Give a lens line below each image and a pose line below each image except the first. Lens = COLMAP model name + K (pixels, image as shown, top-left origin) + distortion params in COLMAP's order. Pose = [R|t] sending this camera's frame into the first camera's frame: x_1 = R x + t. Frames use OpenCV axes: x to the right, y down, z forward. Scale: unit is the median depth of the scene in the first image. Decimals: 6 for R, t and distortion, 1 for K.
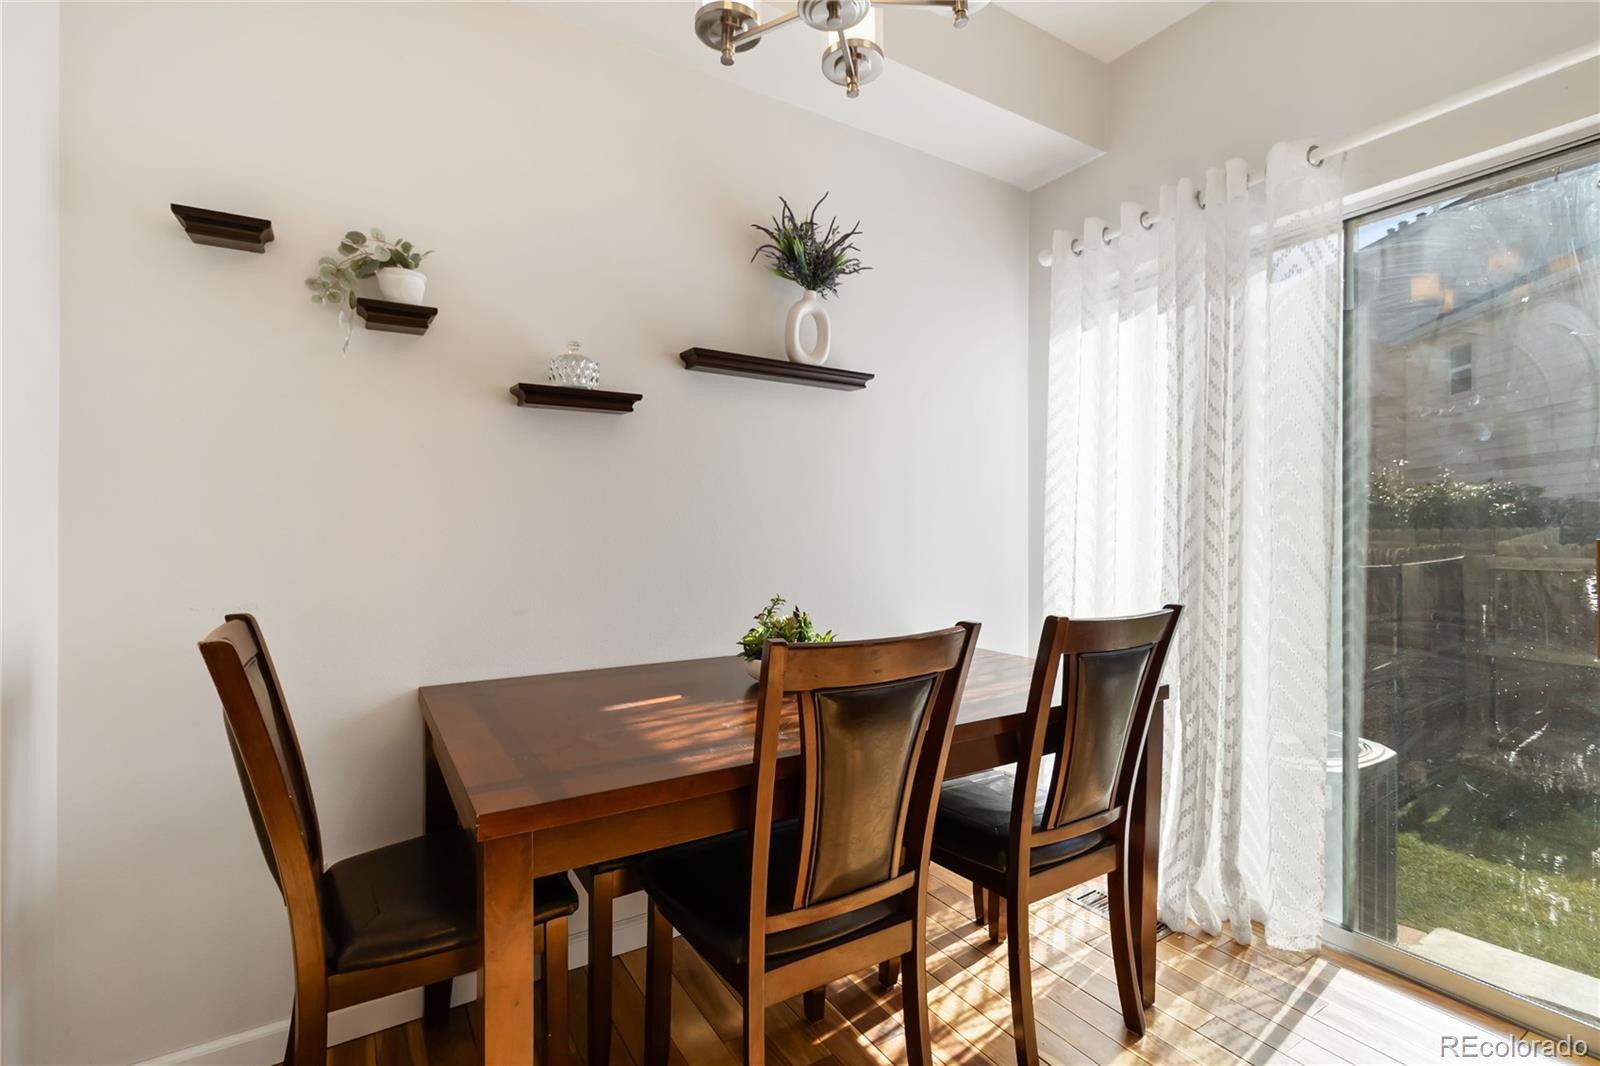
lens RADIAL K [[706.9, 0, 793.9], [0, 706.9, 529.3], [0, 0, 1]] dist [0.000716, 0.000016]
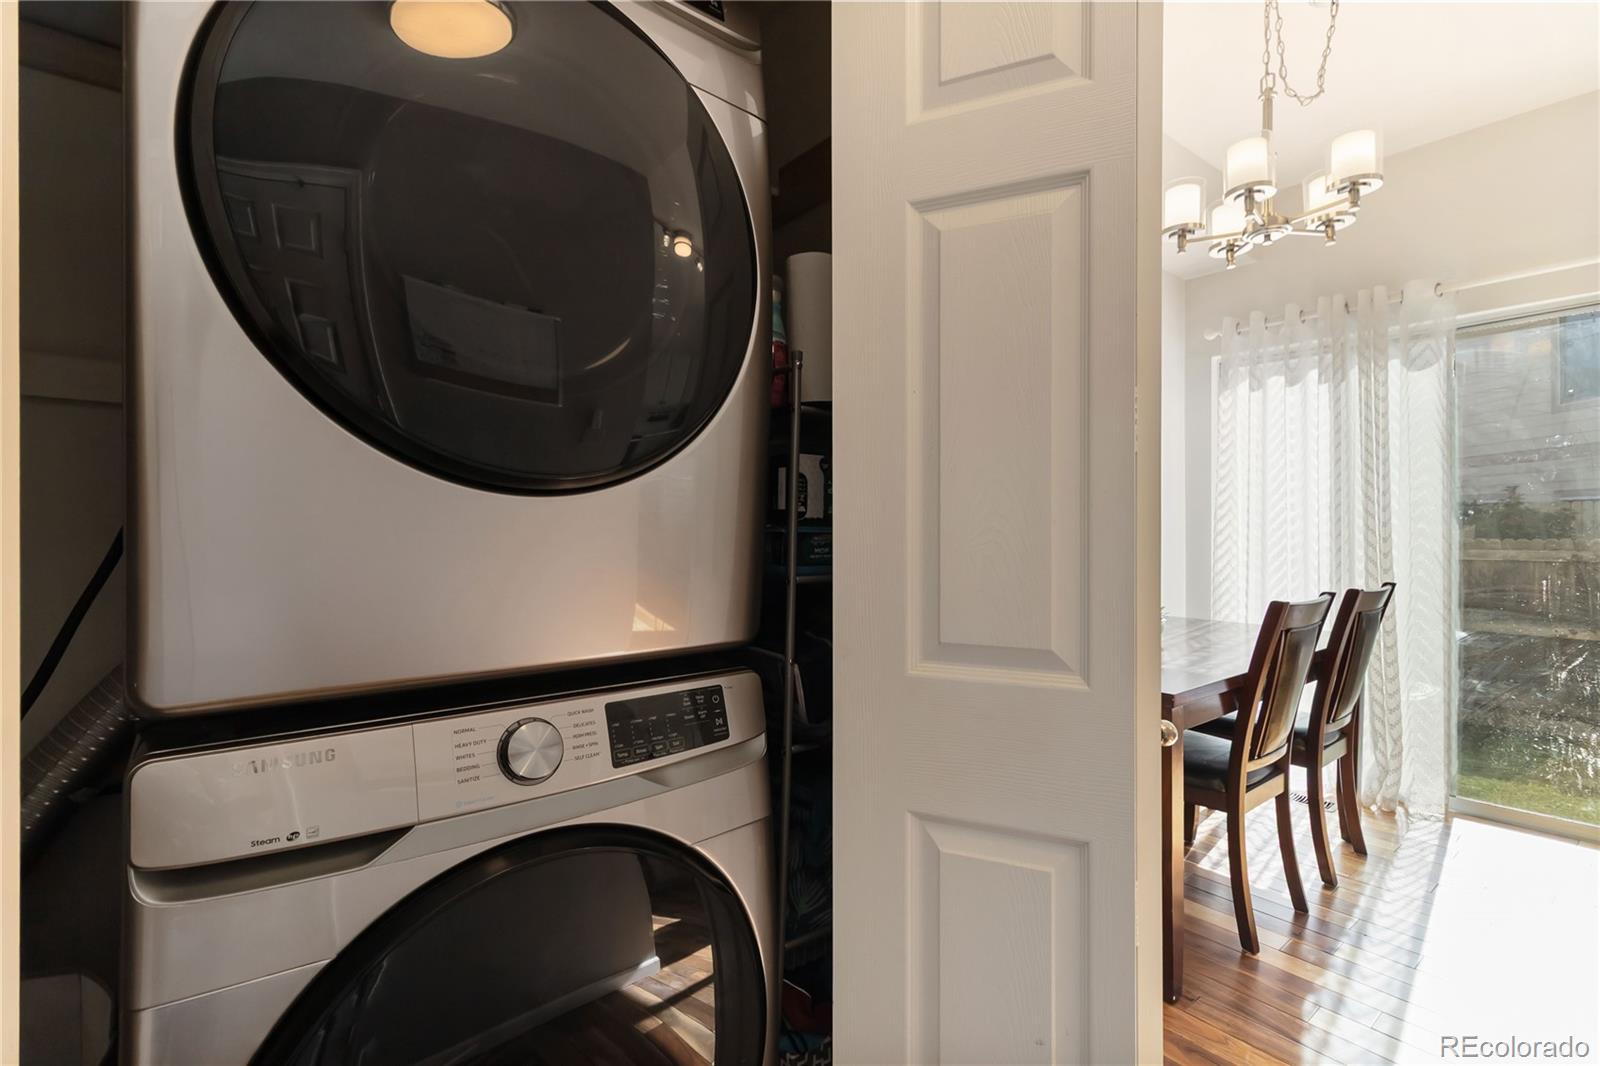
lens RADIAL K [[734.1, 0, 809.4], [0, 734.1, 525.0], [0, 0, 1]] dist [-0.001496, -0.000410]
pose [[0.992445, -0.008228, 0.122415, -0.886174], [0.009412, 0.999914, -0.009097, -0.018918], [-0.122330, 0.010180, 0.992437, -0.444841]]
